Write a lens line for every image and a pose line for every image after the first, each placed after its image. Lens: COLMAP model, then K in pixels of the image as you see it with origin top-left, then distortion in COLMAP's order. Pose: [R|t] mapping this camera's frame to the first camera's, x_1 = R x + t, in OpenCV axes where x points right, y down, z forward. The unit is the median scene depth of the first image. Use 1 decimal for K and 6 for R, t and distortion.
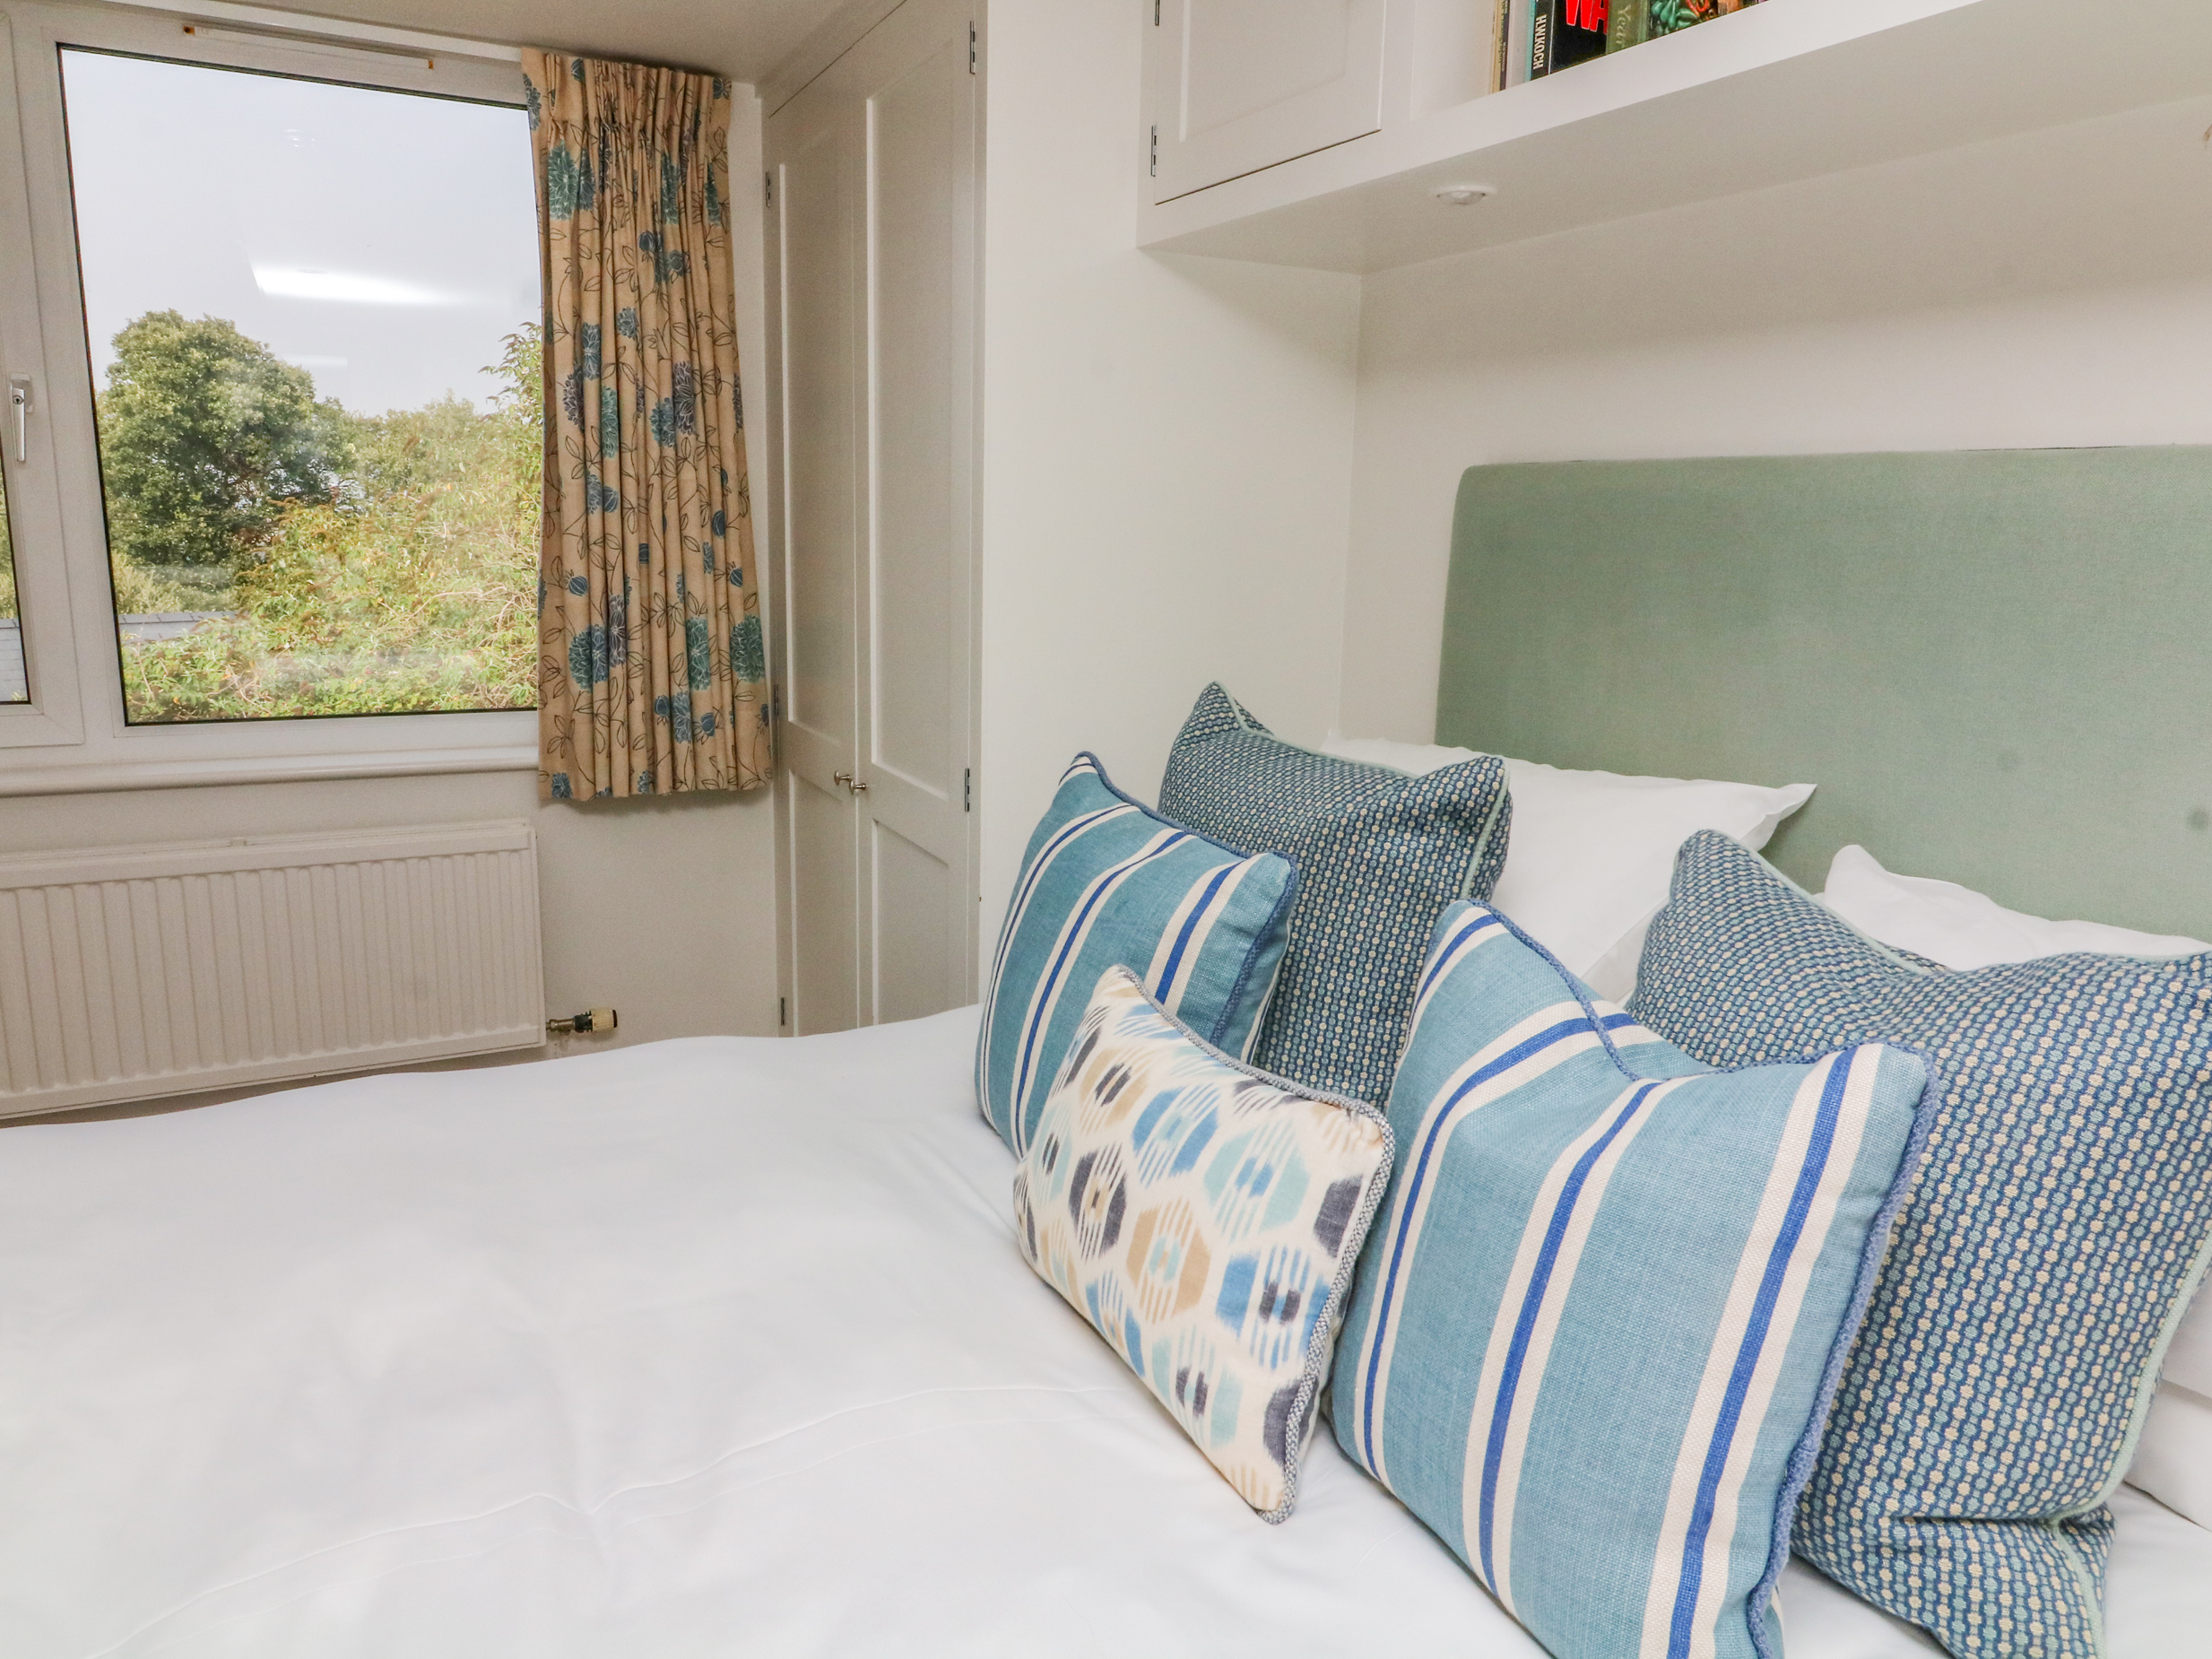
lens RADIAL K [[1482.6, 0, 1106.0], [0, 1482.6, 829.5], [0, 0, 1]] dist [-0.000355, 0.000001]
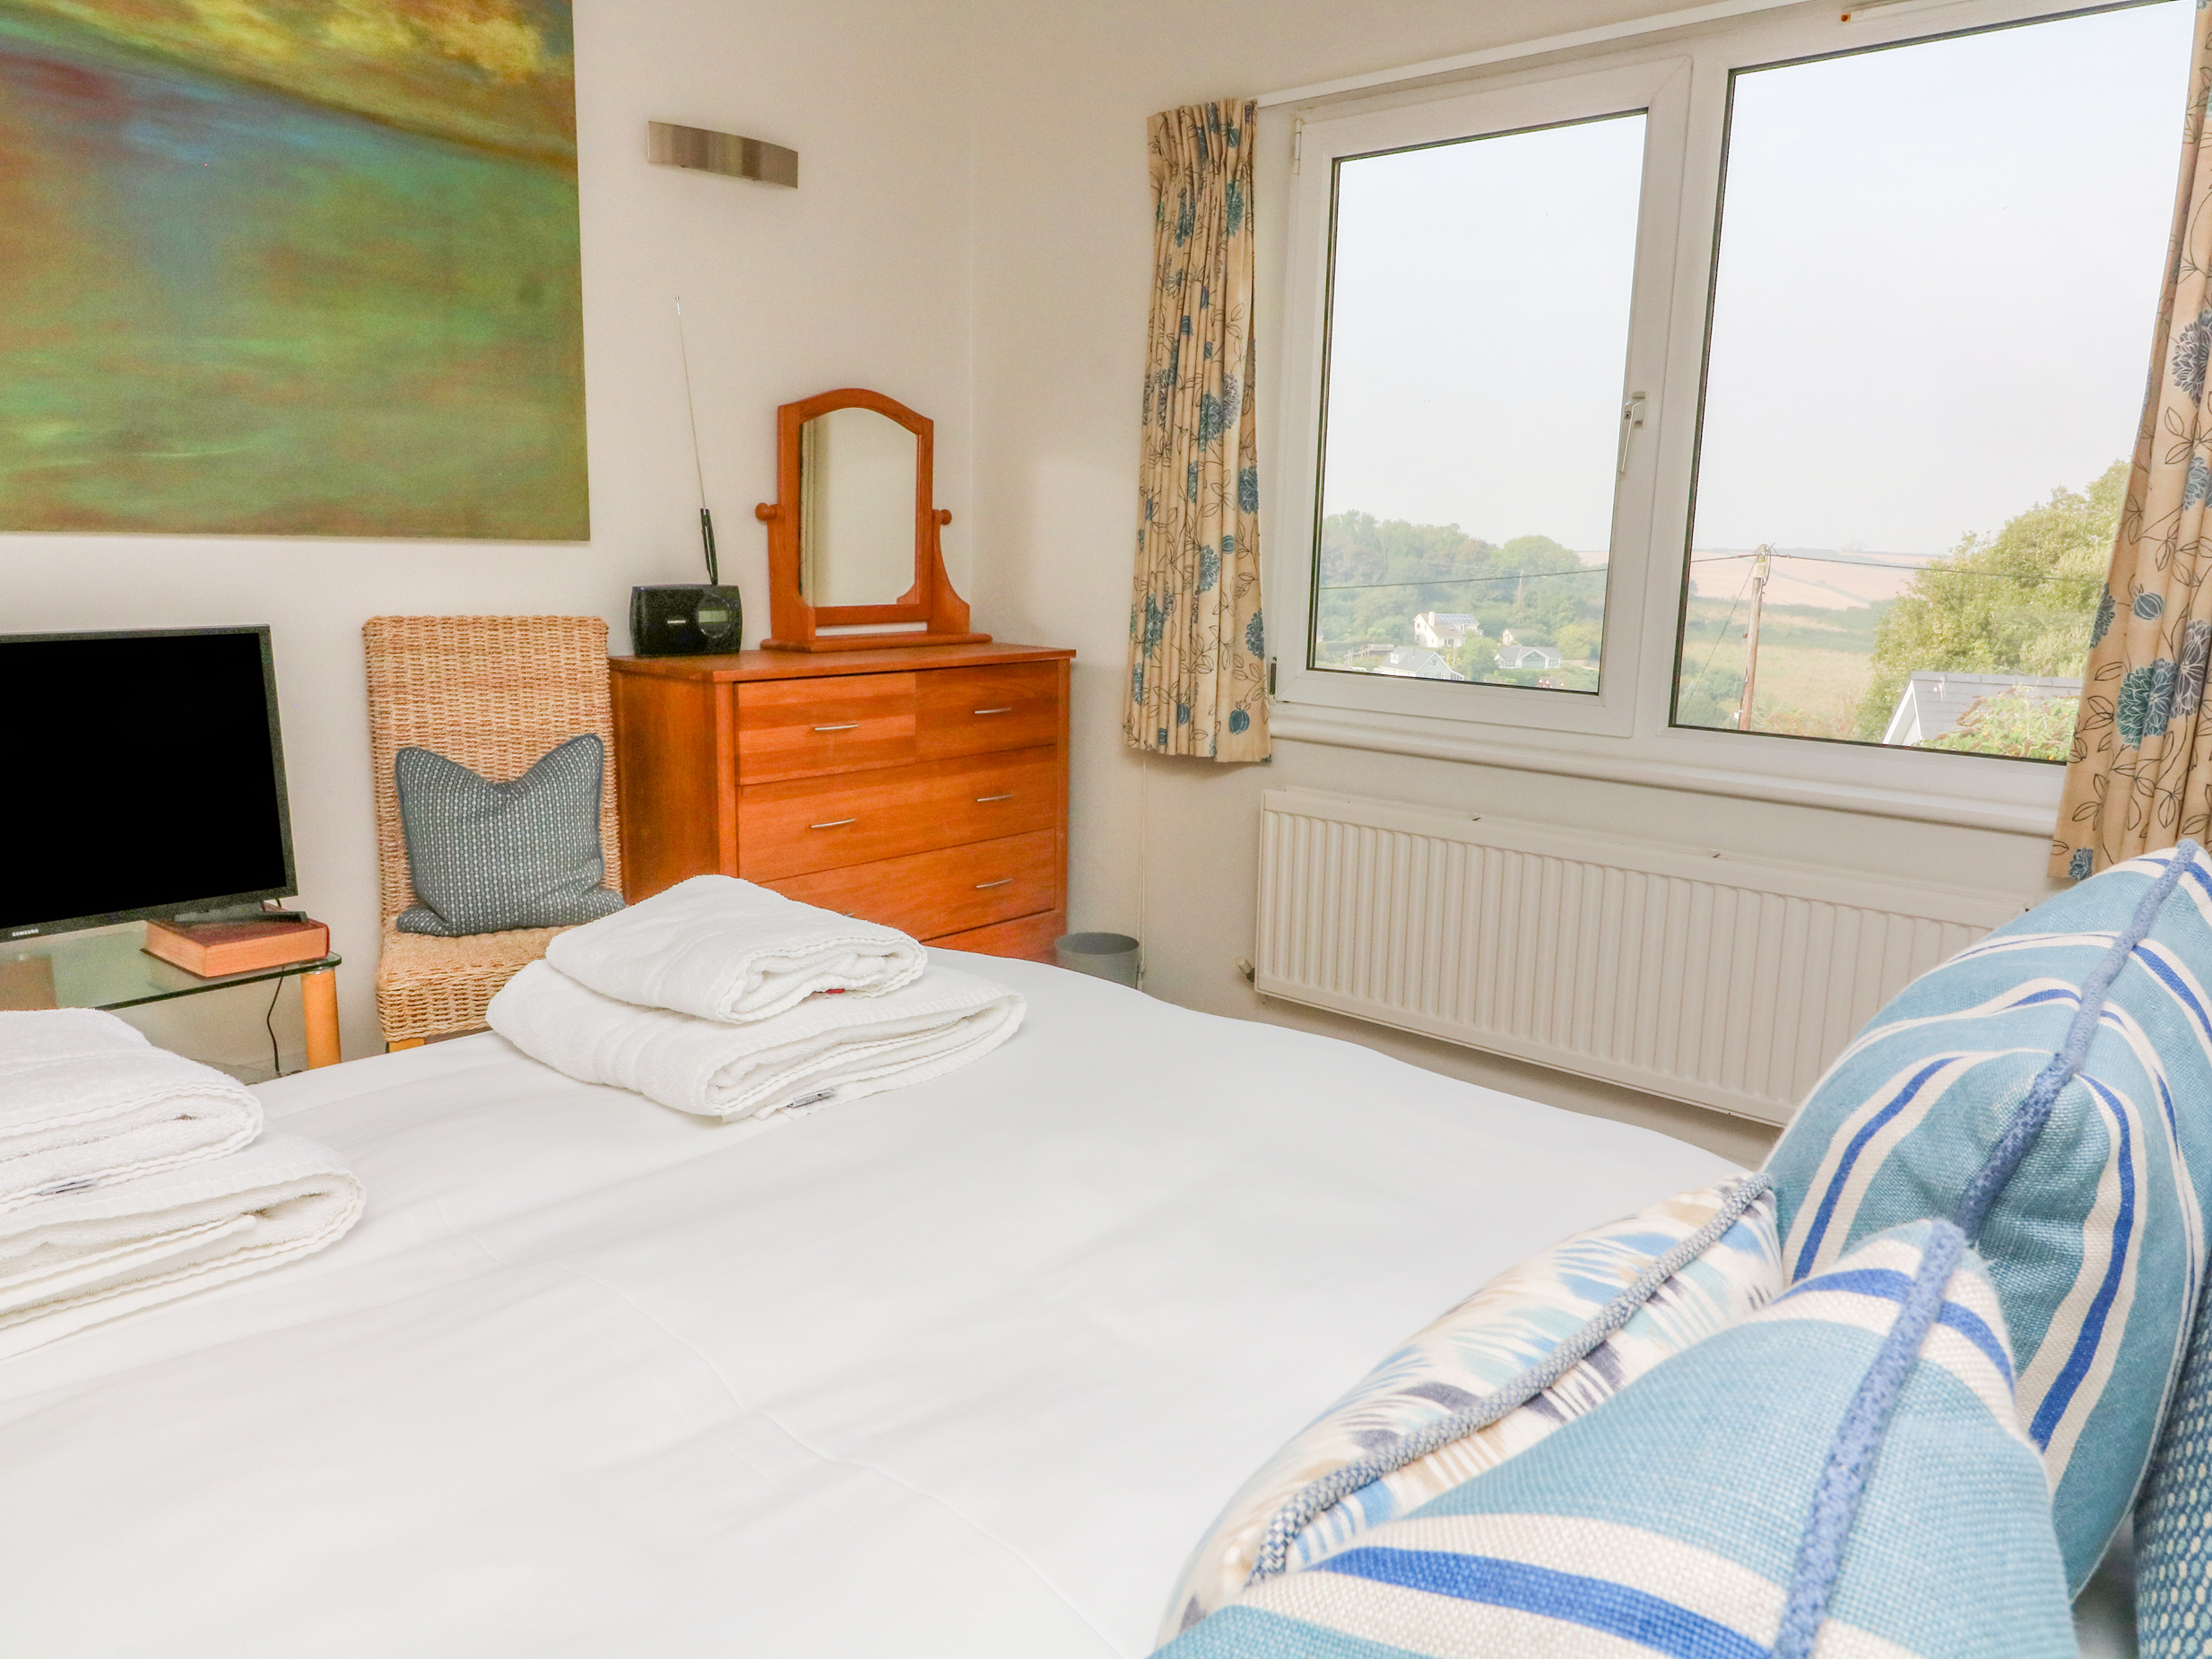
lens RADIAL K [[1524.8, 0, 1106.0], [0, 1524.8, 829.5], [0, 0, 1]] dist [0.006453, 0.003531]
pose [[0.371939, 0.159287, -0.914488, 0.174966], [-0.203866, 0.975131, 0.086934, -0.013633], [0.905594, 0.154098, 0.395163, 0.229765]]
